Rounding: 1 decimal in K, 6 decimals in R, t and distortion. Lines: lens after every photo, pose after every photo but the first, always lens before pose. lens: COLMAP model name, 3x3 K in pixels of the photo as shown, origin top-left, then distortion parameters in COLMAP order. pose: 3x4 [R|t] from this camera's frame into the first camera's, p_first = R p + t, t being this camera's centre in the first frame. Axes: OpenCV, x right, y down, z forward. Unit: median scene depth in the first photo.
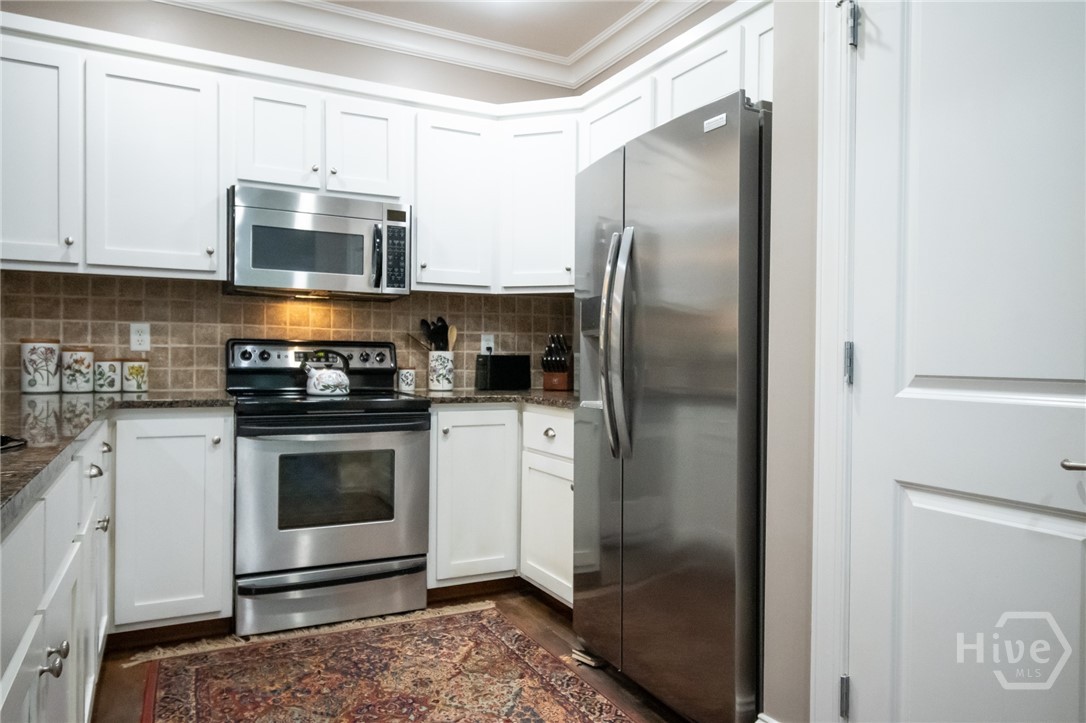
lens RADIAL K [[720.7, 0, 538.3], [0, 720.7, 360.5], [0, 0, 1]] dist [0.002418, 0.005707]
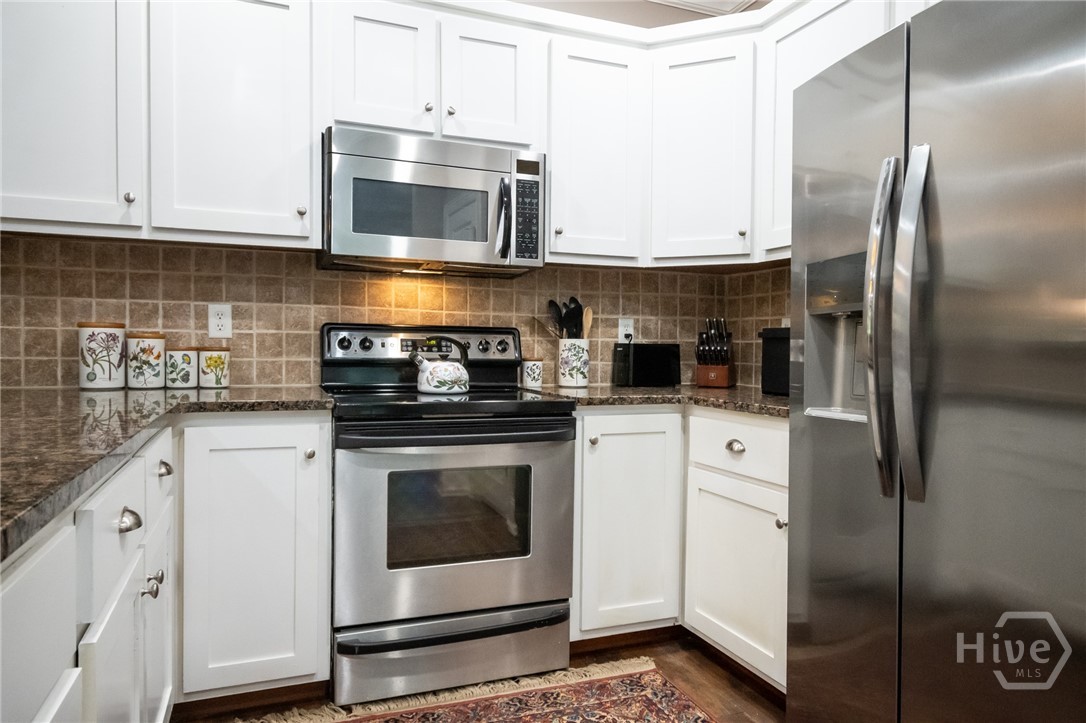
lens RADIAL K [[720.7, 0, 547.4], [0, 720.7, 359.1], [0, 0, 1]] dist [0.002418, 0.005707]
pose [[0.994997, 0.002507, -0.099876, -0.101830], [-0.001414, 0.999938, 0.011013, 0.001305], [0.099898, -0.010817, 0.994939, 0.226181]]
